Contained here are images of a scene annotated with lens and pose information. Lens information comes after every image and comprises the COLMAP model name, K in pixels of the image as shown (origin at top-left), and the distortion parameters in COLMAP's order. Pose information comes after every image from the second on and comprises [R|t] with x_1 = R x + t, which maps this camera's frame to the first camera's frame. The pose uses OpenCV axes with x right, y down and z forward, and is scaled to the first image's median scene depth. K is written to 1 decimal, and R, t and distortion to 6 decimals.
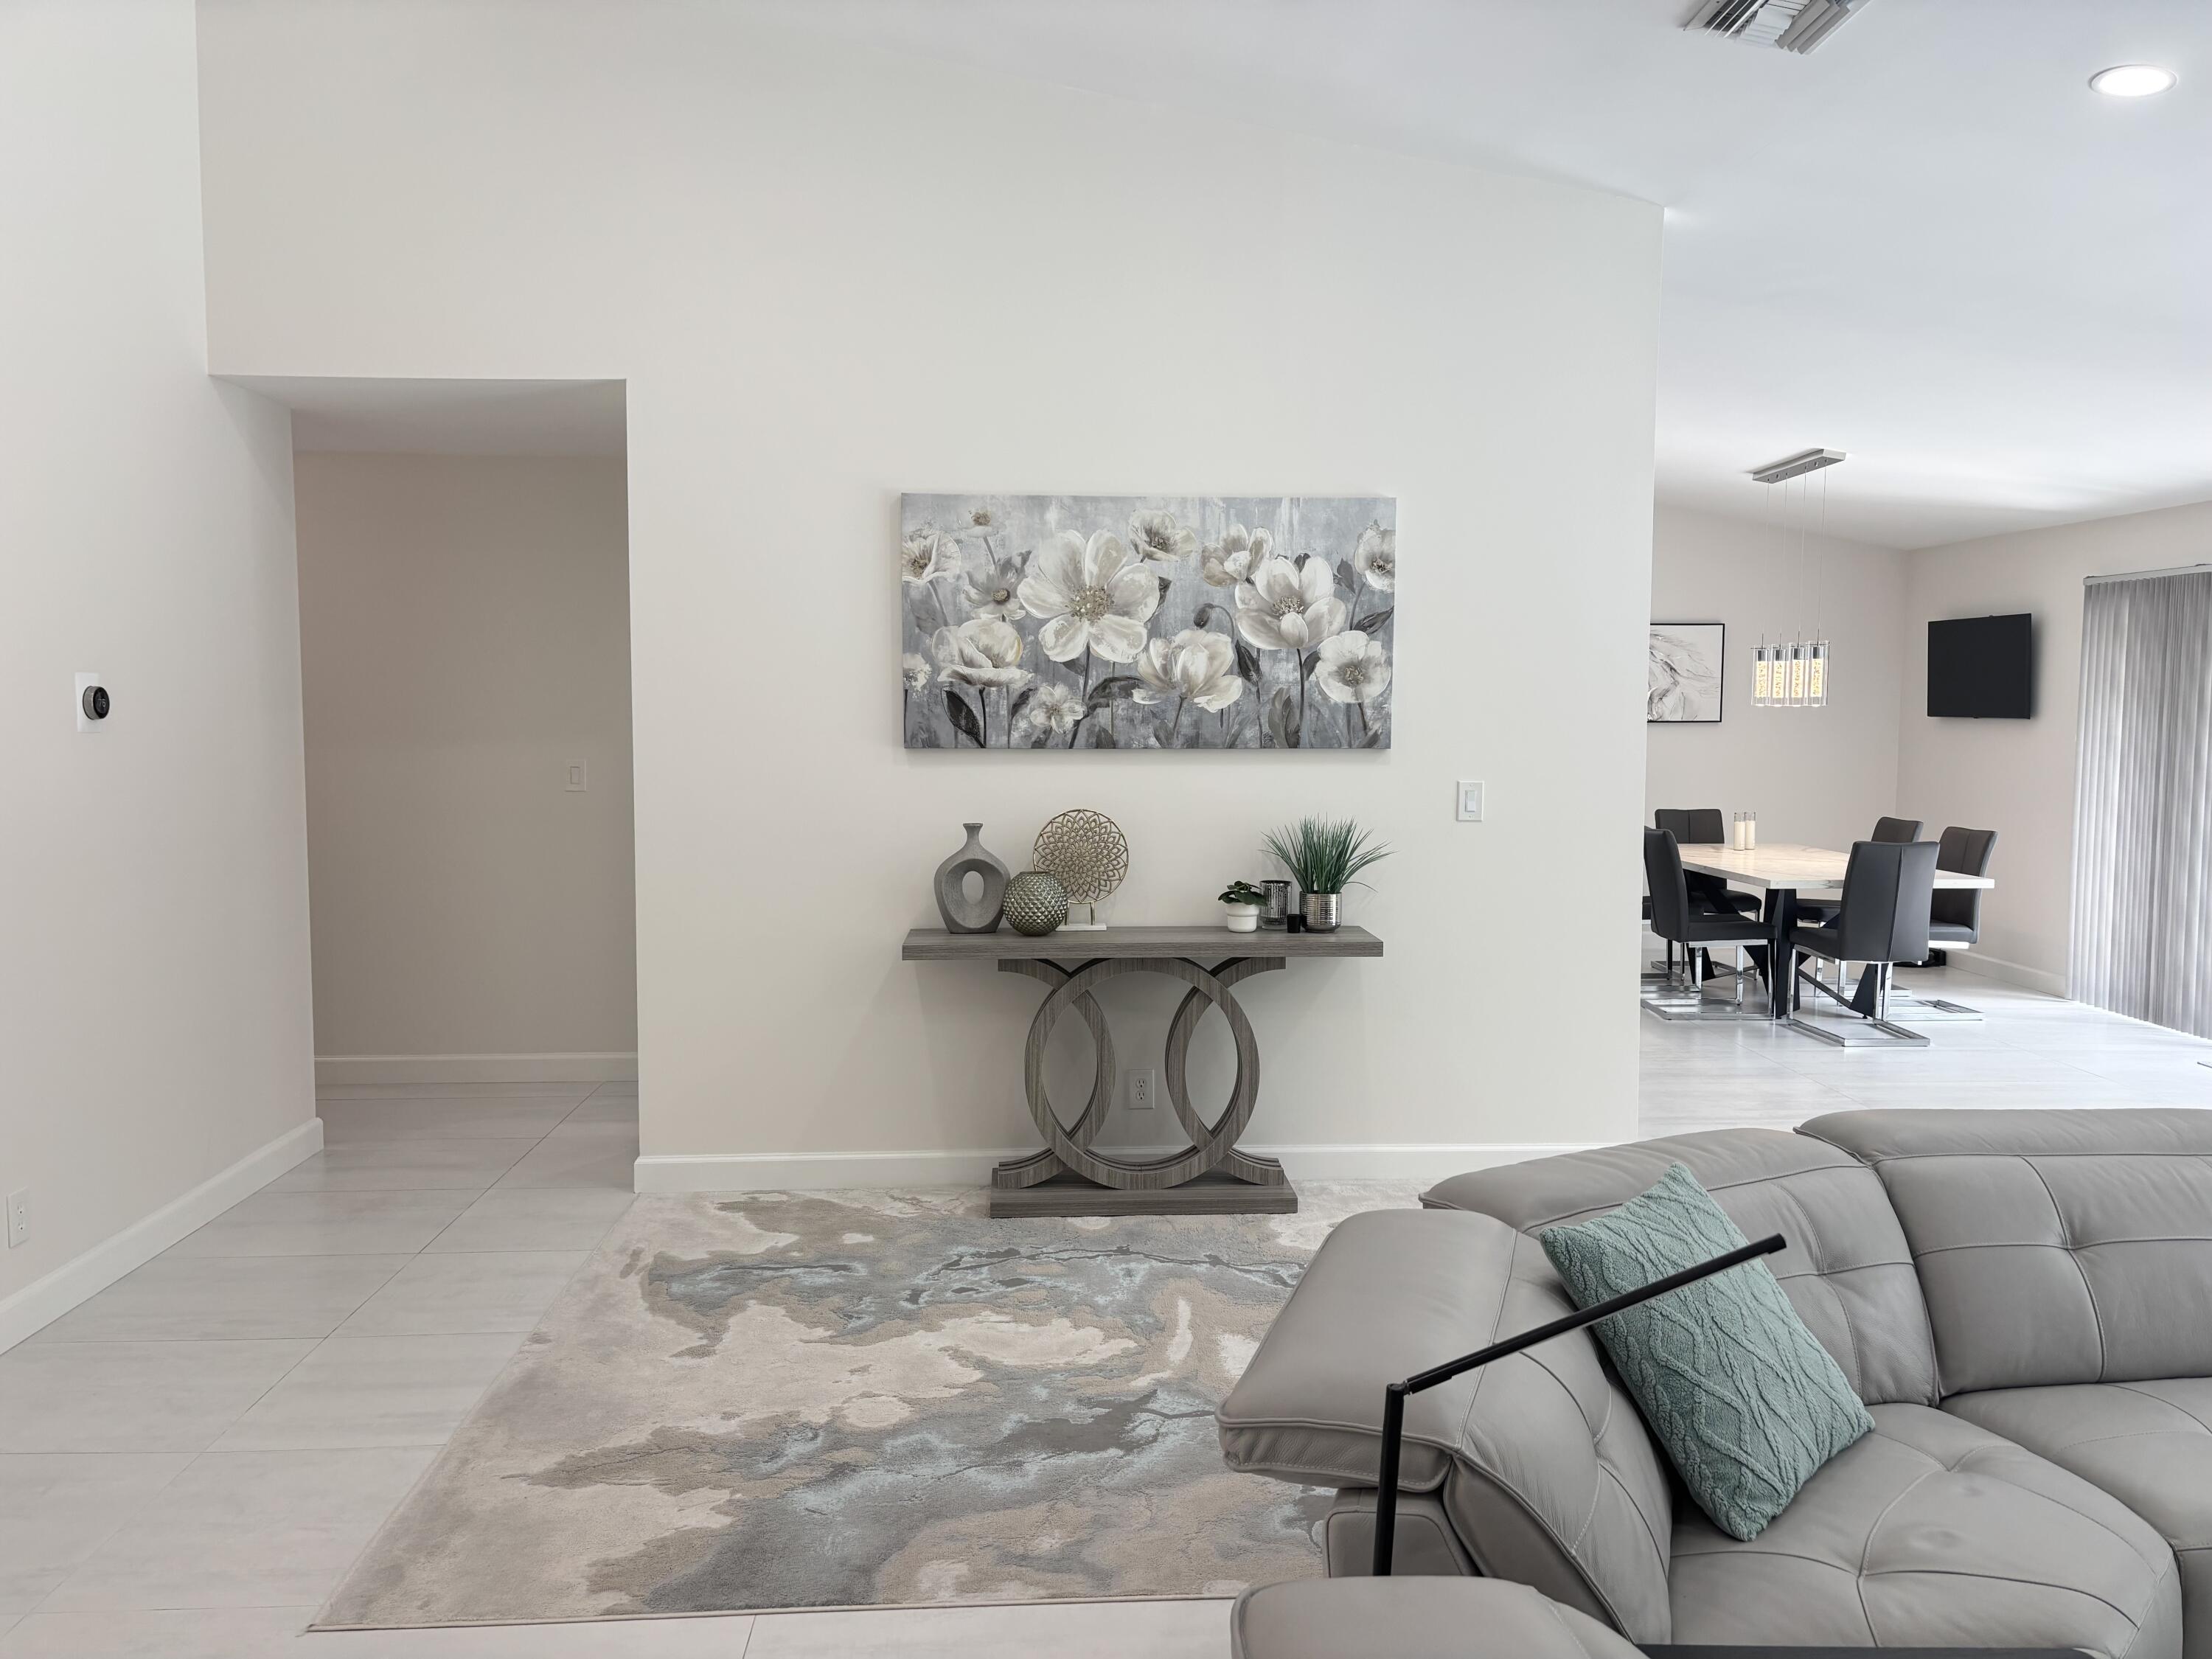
lens RADIAL K [[1684.8, 0, 1116.8], [0, 1684.8, 838.3], [0, 0, 1]] dist [0.011938, 0.001764]
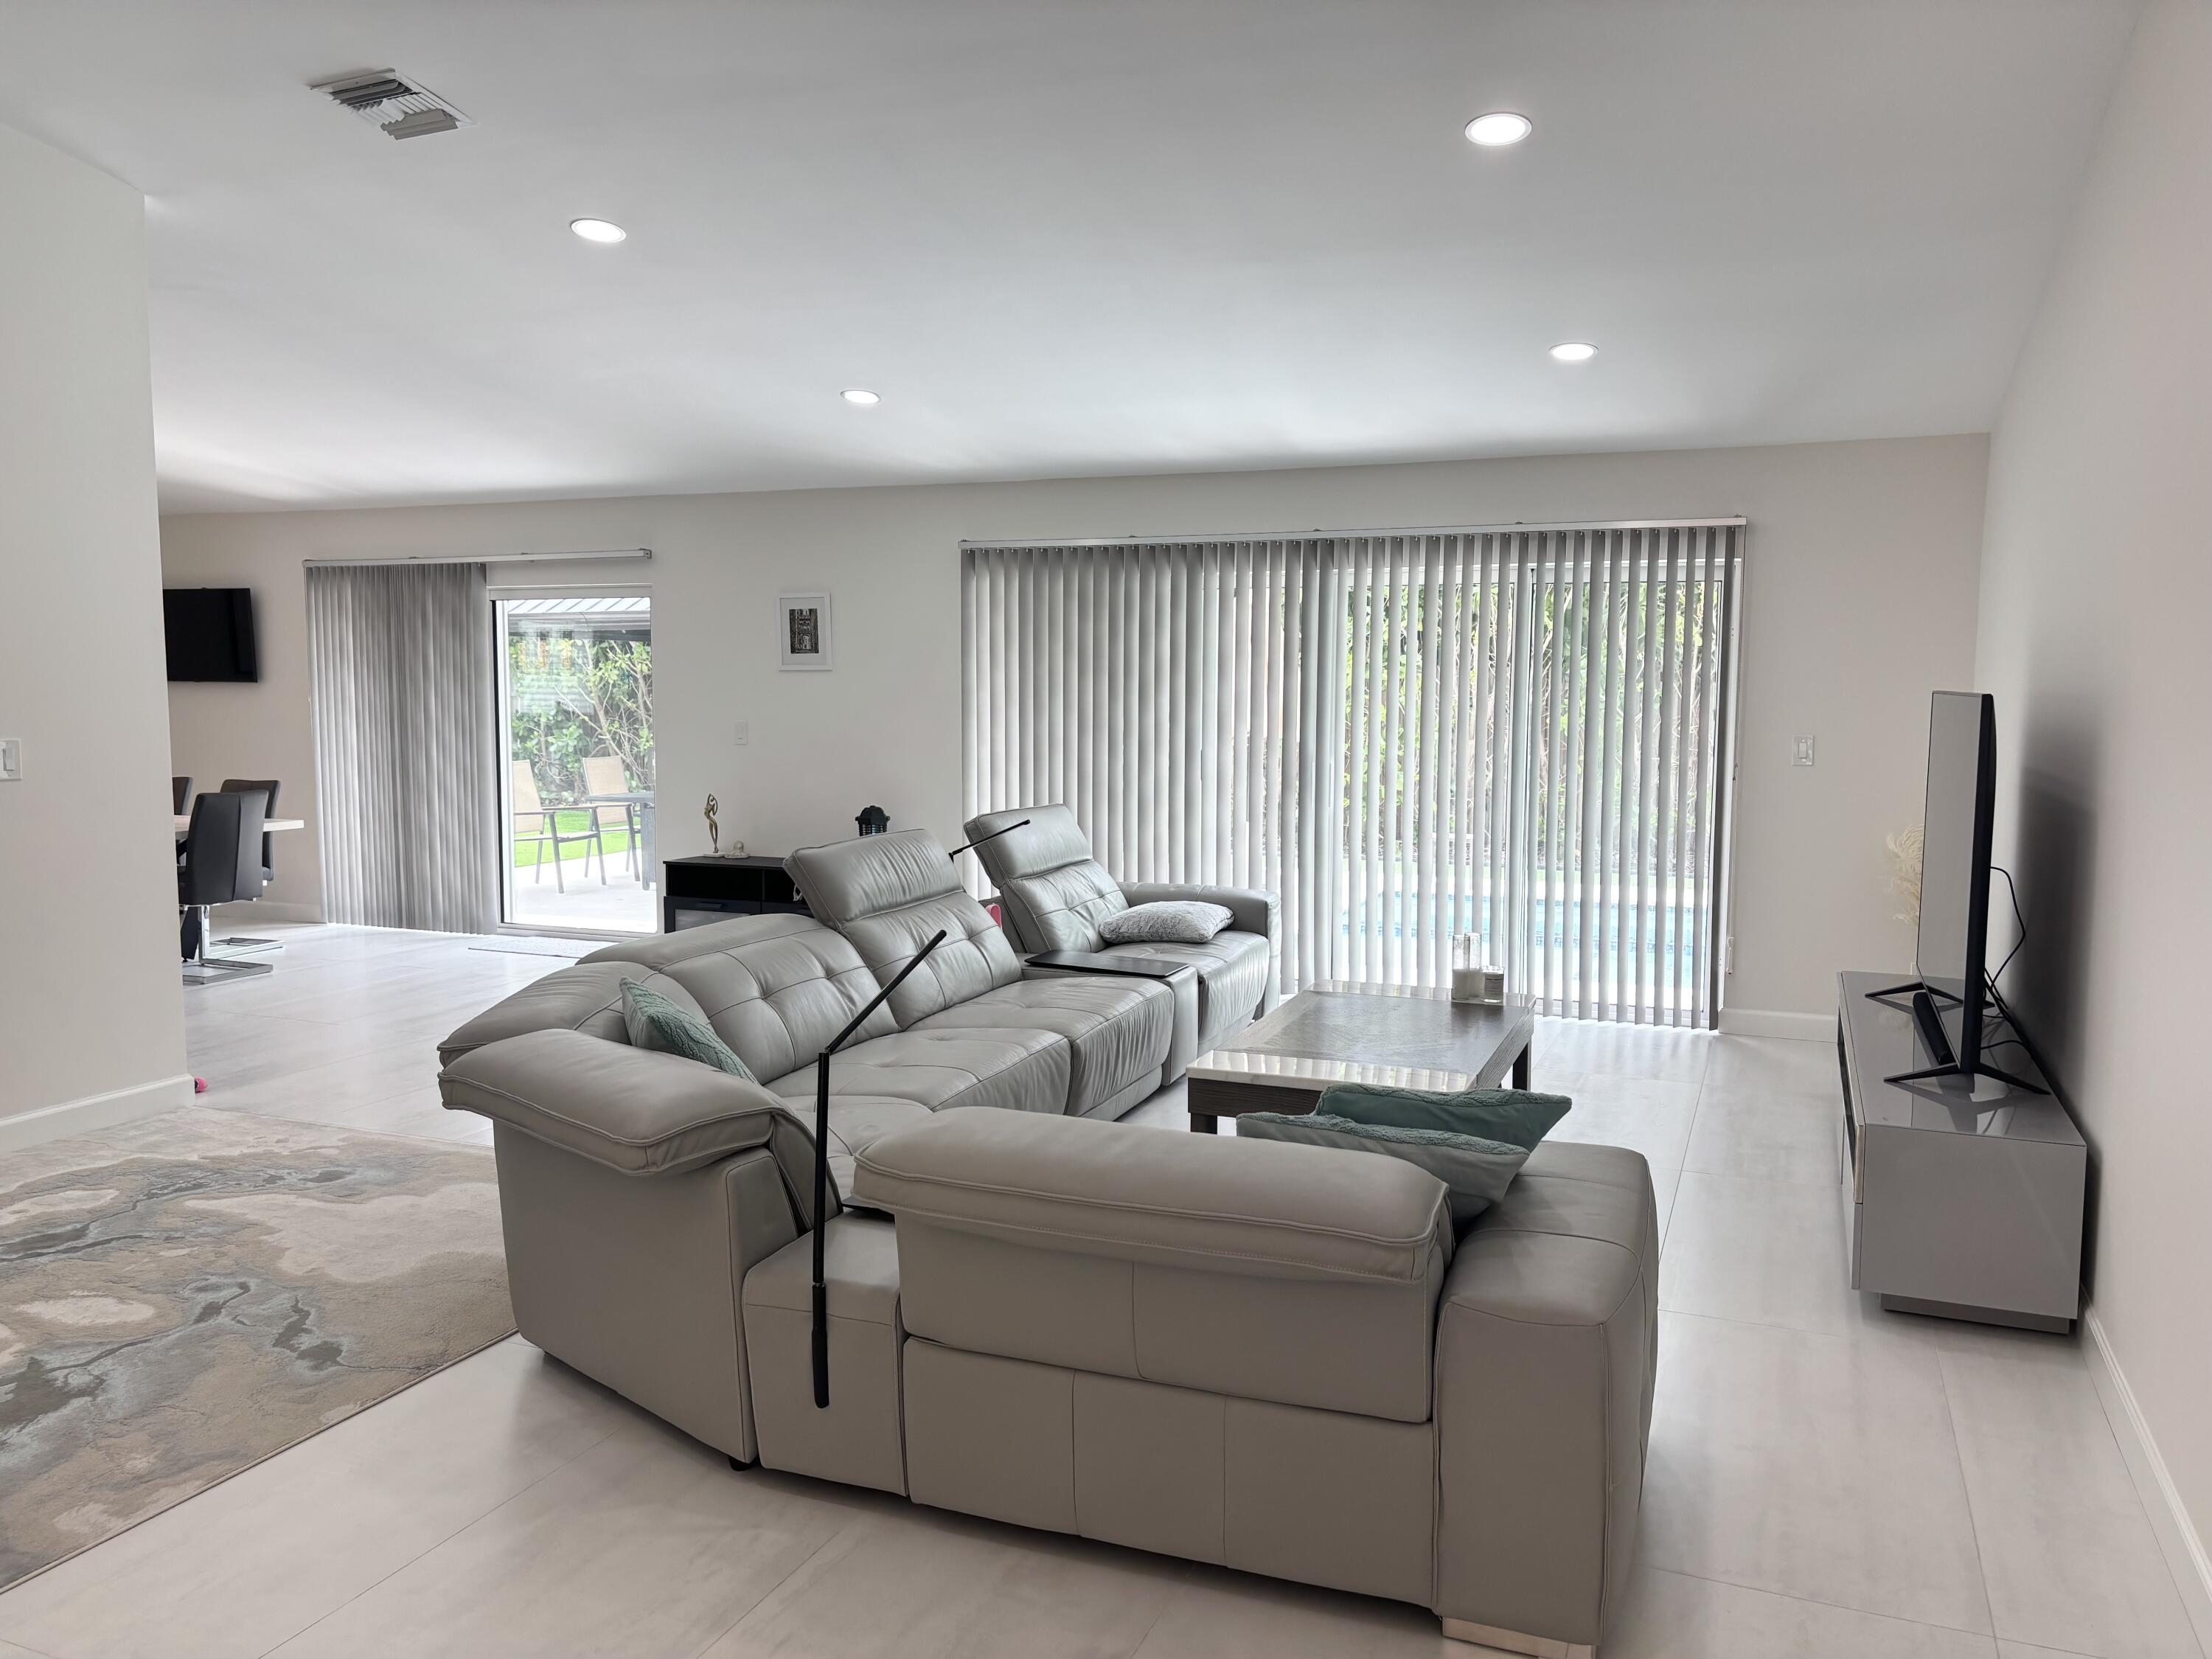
lens RADIAL K [[1684.8, 0, 1116.8], [0, 1684.8, 838.3], [0, 0, 1]] dist [0.011938, 0.001764]
pose [[0.431057, -0.087483, 0.898074, -0.283729], [0.074054, 0.995361, 0.061415, 0.007021], [-0.899281, 0.040033, 0.435536, -0.002427]]
